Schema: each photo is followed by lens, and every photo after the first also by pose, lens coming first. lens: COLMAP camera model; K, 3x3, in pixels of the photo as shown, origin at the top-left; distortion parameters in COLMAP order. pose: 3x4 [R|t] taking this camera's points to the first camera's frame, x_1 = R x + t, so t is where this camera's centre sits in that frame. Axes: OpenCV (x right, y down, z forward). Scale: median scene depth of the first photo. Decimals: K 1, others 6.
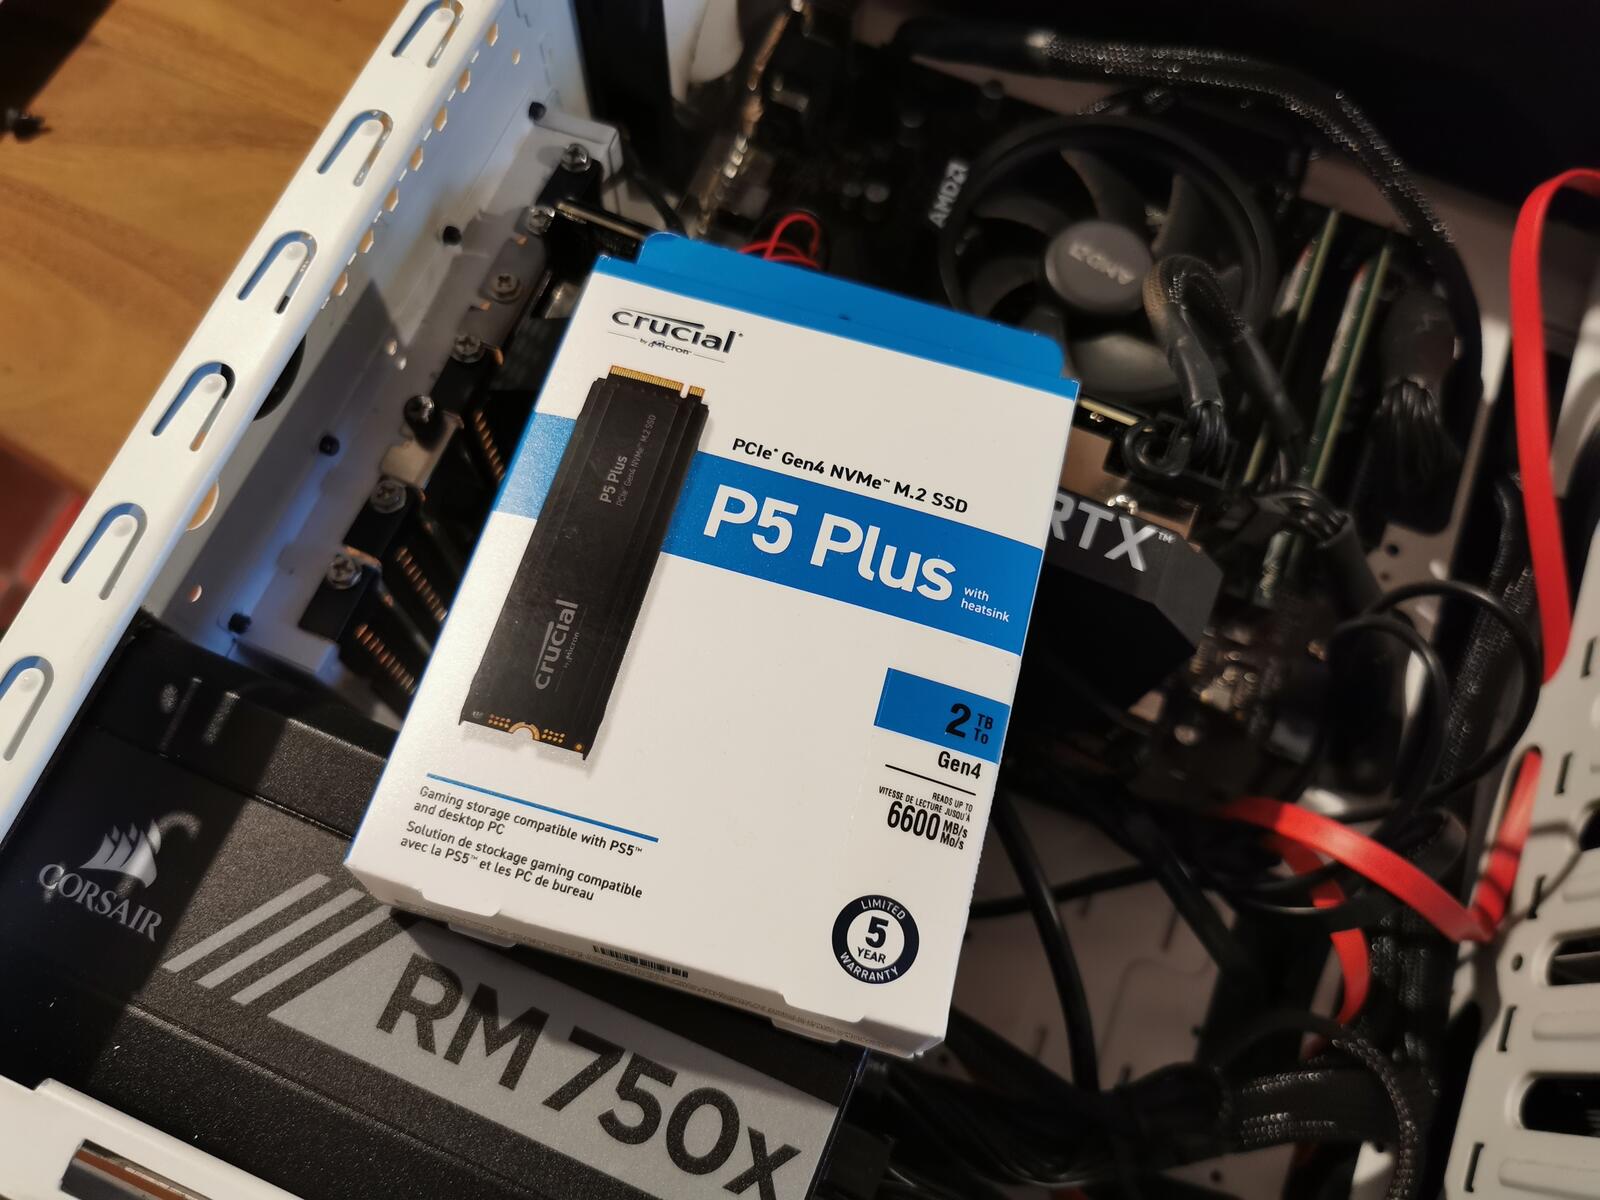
lens RADIAL K [[1285.6, 0, 800.0], [0, 1285.6, 600.0], [0, 0, 1]] dist [0.016772, 0.005068]
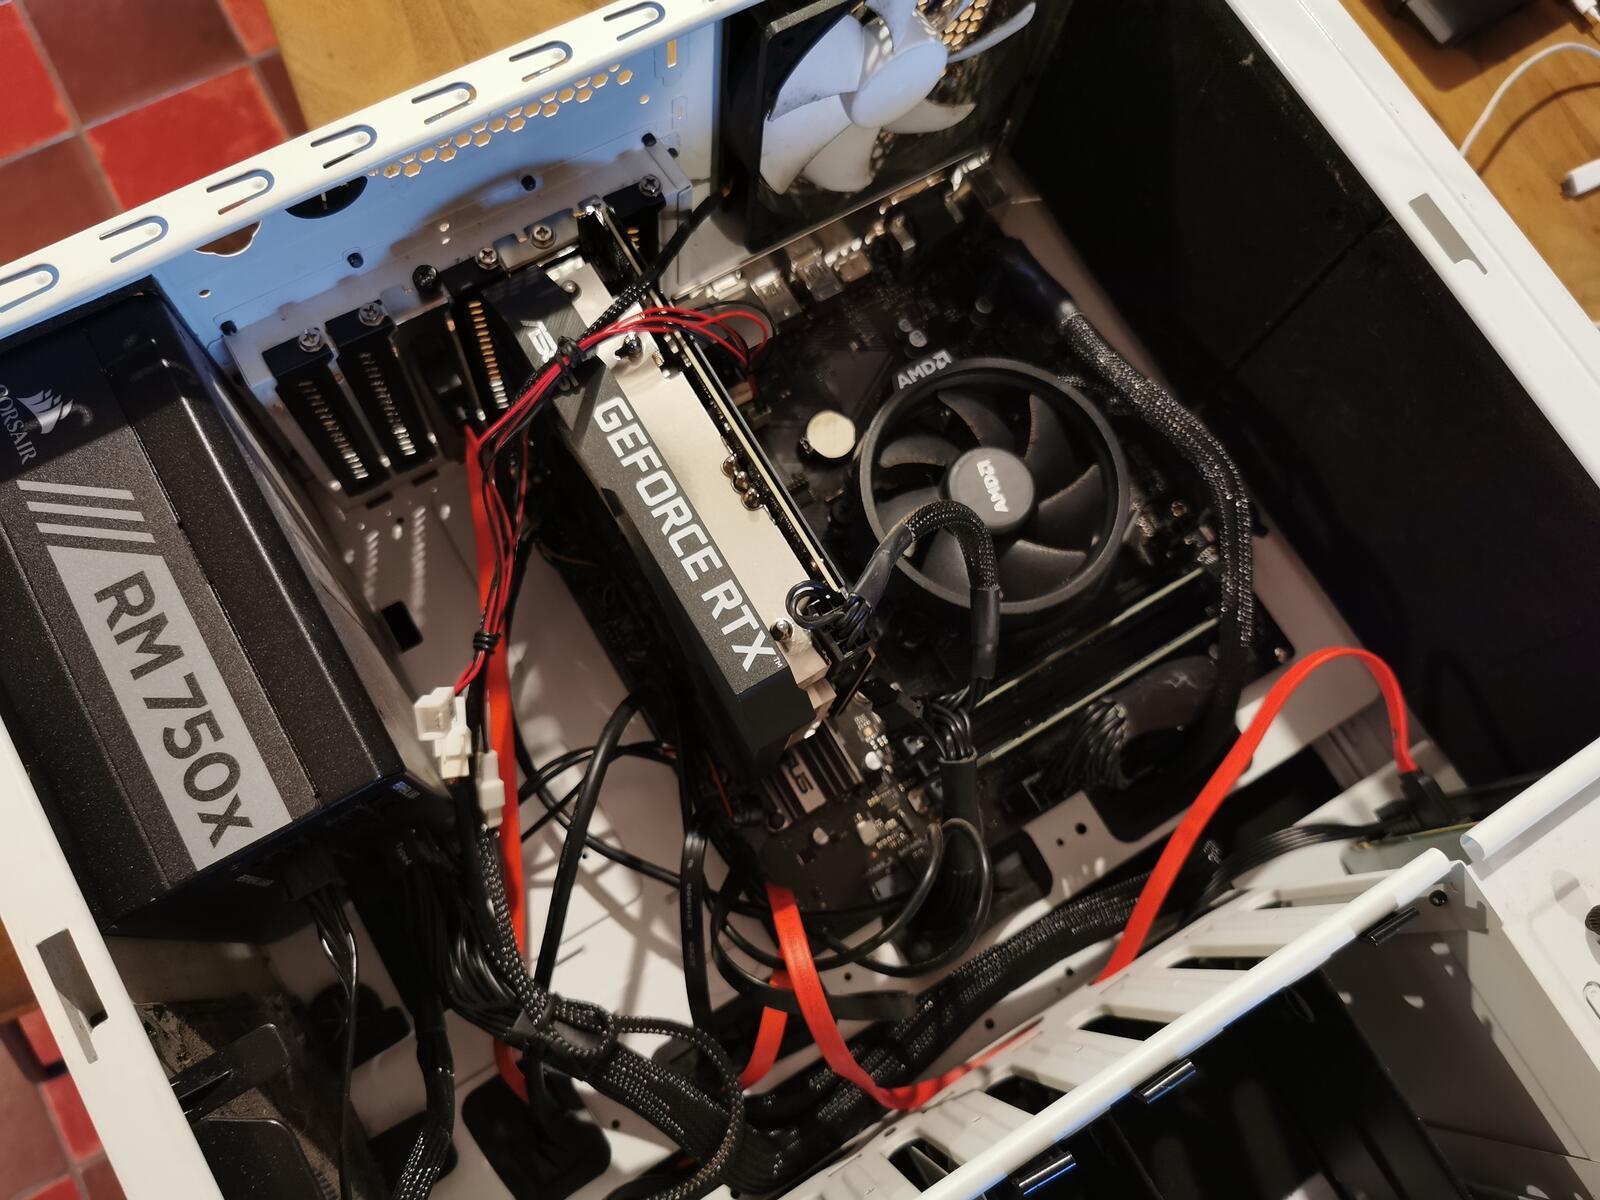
lens RADIAL K [[1262.4, 0, 800.0], [0, 1262.4, 600.0], [0, 0, 1]] dist [0.002361, 0.003191]
pose [[0.801771, 0.584295, -0.125546, 0.430895], [-0.583626, 0.810722, 0.045935, -0.175592], [0.128622, 0.036443, 0.991024, -0.296151]]
